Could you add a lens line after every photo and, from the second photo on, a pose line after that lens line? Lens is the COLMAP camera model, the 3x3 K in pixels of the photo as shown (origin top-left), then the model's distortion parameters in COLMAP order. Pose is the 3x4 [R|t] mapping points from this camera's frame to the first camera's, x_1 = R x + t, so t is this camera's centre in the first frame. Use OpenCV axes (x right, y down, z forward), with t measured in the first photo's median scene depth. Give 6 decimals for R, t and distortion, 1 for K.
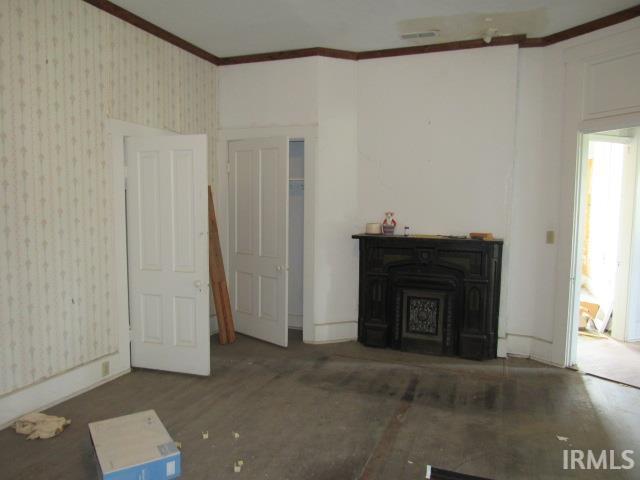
lens RADIAL K [[469.1, 0, 314.4], [0, 469.1, 240.5], [0, 0, 1]] dist [-0.008609, 0.005161]
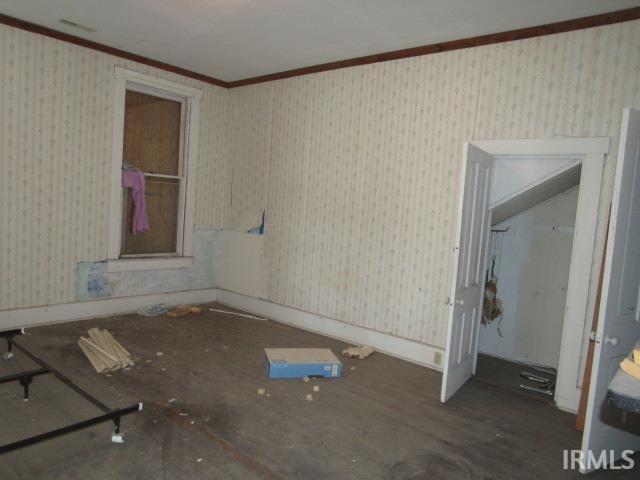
lens RADIAL K [[469.1, 0, 314.4], [0, 469.1, 240.5], [0, 0, 1]] dist [-0.008609, 0.005161]
pose [[-0.329978, 0.041404, -0.943080, 0.840416], [-0.153986, 0.983296, 0.097048, -0.088892], [0.931345, 0.177244, -0.318090, 1.182757]]
